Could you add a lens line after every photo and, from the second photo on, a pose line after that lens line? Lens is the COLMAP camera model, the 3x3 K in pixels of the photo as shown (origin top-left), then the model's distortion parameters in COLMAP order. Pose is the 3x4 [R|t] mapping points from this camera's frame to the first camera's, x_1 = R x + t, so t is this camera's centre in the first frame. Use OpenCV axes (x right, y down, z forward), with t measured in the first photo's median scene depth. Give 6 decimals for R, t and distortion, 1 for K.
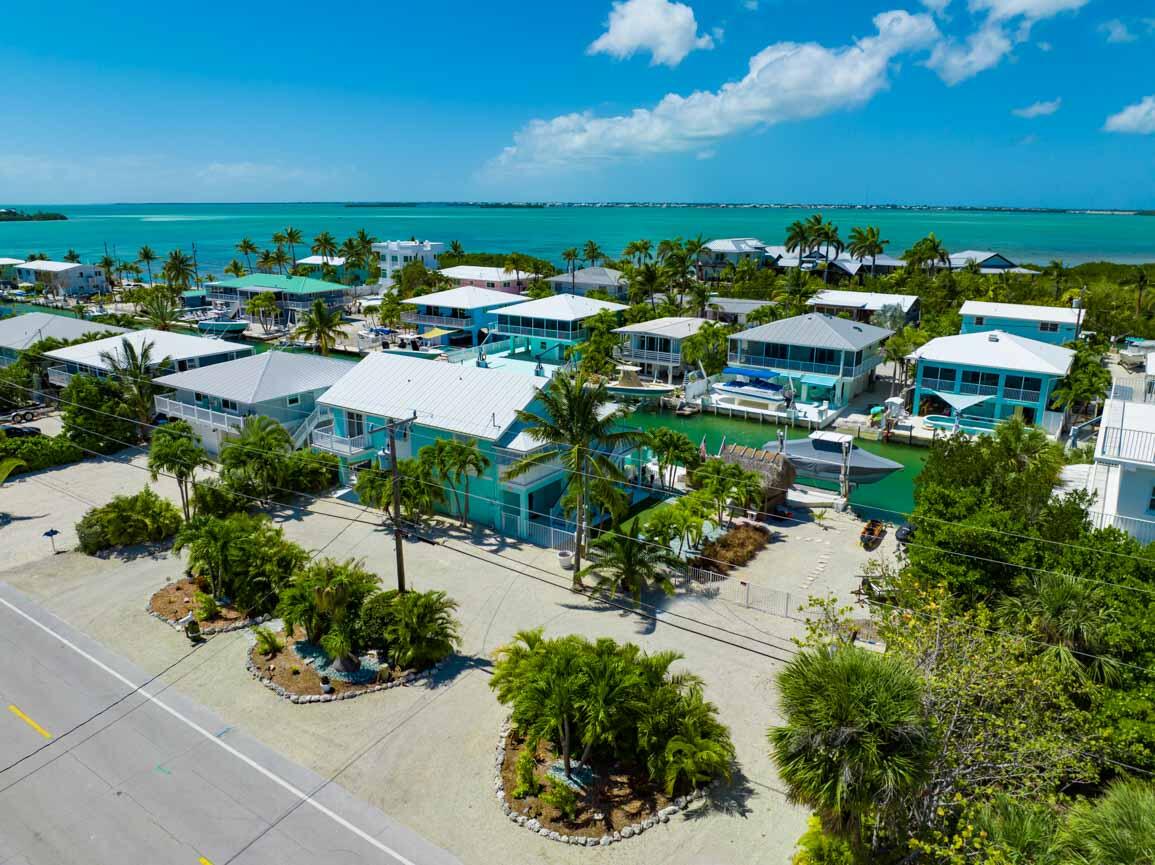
lens RADIAL K [[818.2, 0, 580.2], [0, 818.2, 397.8], [0, 0, 1]] dist [-0.041813, 0.005218]
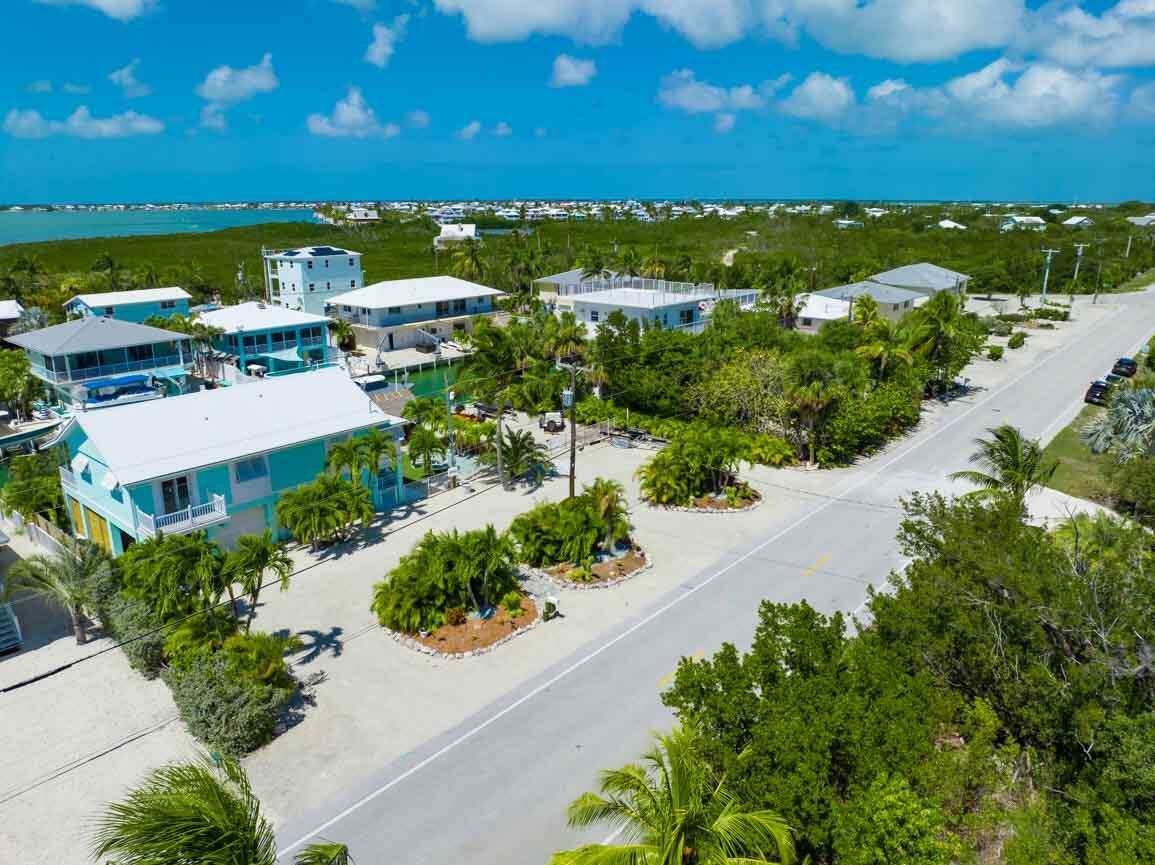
lens RADIAL K [[806.2, 0, 577.5], [0, 806.2, 432.5], [0, 0, 1]] dist [-0.034878, -0.001378]
pose [[0.115140, -0.284579, 0.951713, -0.688135], [0.234822, 0.938728, 0.252287, -0.090979], [-0.965195, 0.194435, 0.174910, 0.359180]]
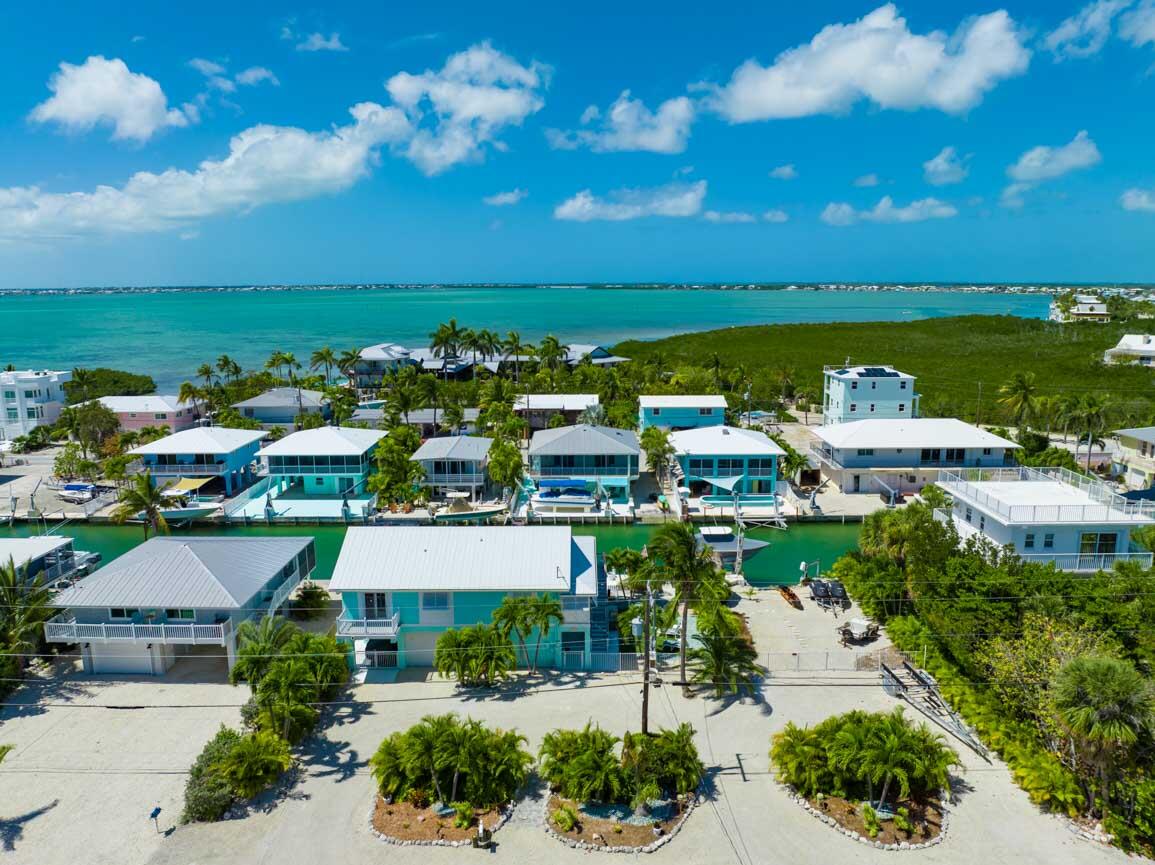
lens RADIAL K [[806.2, 0, 577.5], [0, 806.2, 432.5], [0, 0, 1]] dist [-0.034878, -0.001378]
pose [[0.831670, -0.112798, 0.543693, -0.427035], [0.140337, 0.990061, -0.009263, -0.096992], [-0.537244, 0.084004, 0.839233, 0.017620]]
